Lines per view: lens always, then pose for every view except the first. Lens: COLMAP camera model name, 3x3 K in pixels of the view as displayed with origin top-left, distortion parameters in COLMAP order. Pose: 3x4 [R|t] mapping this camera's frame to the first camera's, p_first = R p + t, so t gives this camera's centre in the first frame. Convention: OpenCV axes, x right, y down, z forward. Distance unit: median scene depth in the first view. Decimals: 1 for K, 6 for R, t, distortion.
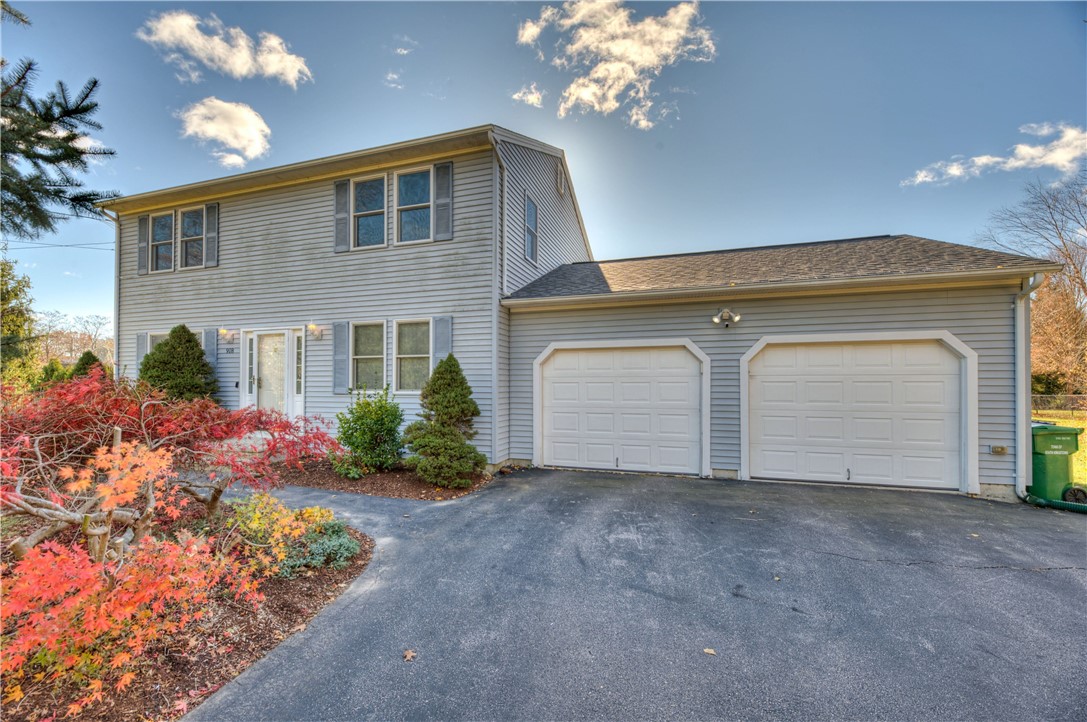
lens RADIAL K [[390.1, 0, 540.3], [0, 390.1, 381.4], [0, 0, 1]] dist [-0.000022, -0.000053]
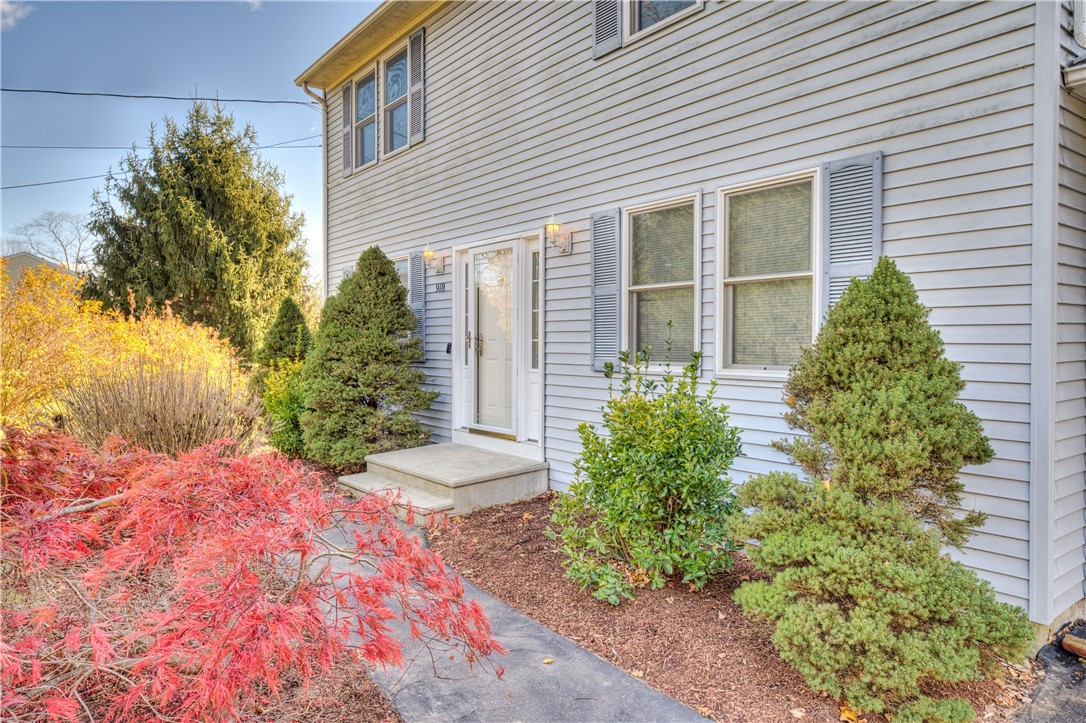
lens RADIAL K [[701.3, 0, 525.1], [0, 701.3, 350.6], [0, 0, 1]] dist [0.007276, 0.000165]
pose [[0.793919, 0.008260, -0.607967, -0.099028], [0.004579, 0.999798, 0.019564, -0.008613], [0.608006, -0.018316, 0.793721, 0.319637]]
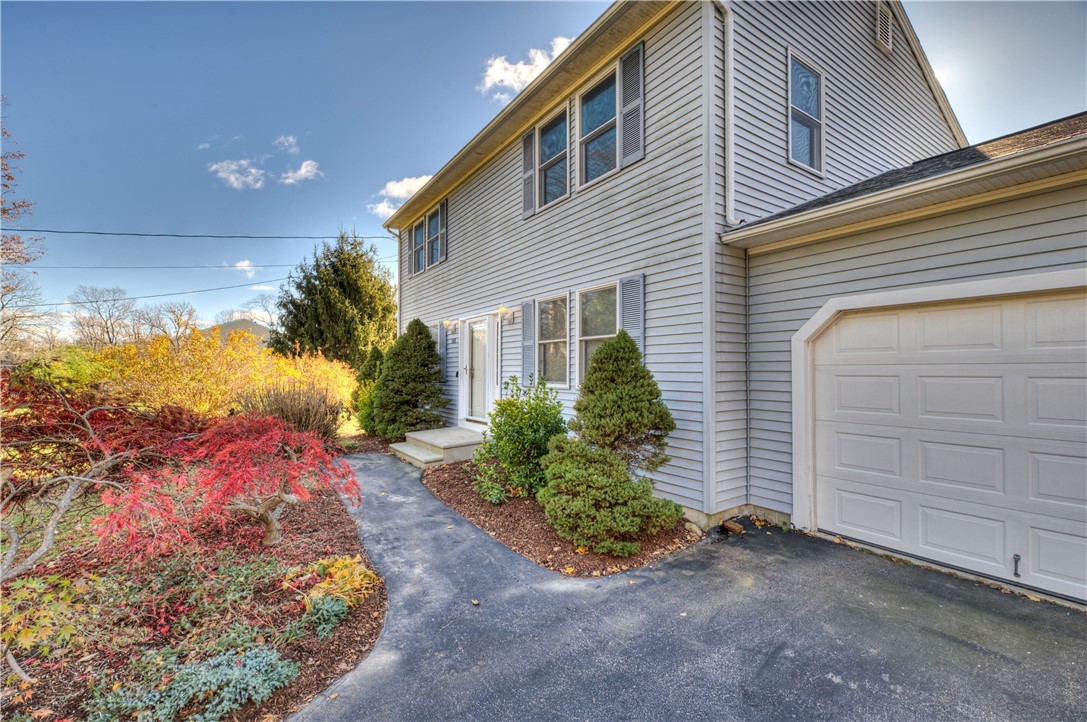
lens RADIAL K [[428.5, 0, 536.1], [0, 428.5, 364.9], [0, 0, 1]] dist [-0.002124, -0.000344]
pose [[0.777560, -0.007613, -0.628763, 0.084337], [0.004200, 0.999967, -0.006913, -0.009081], [0.628795, 0.002735, 0.777567, 0.316566]]
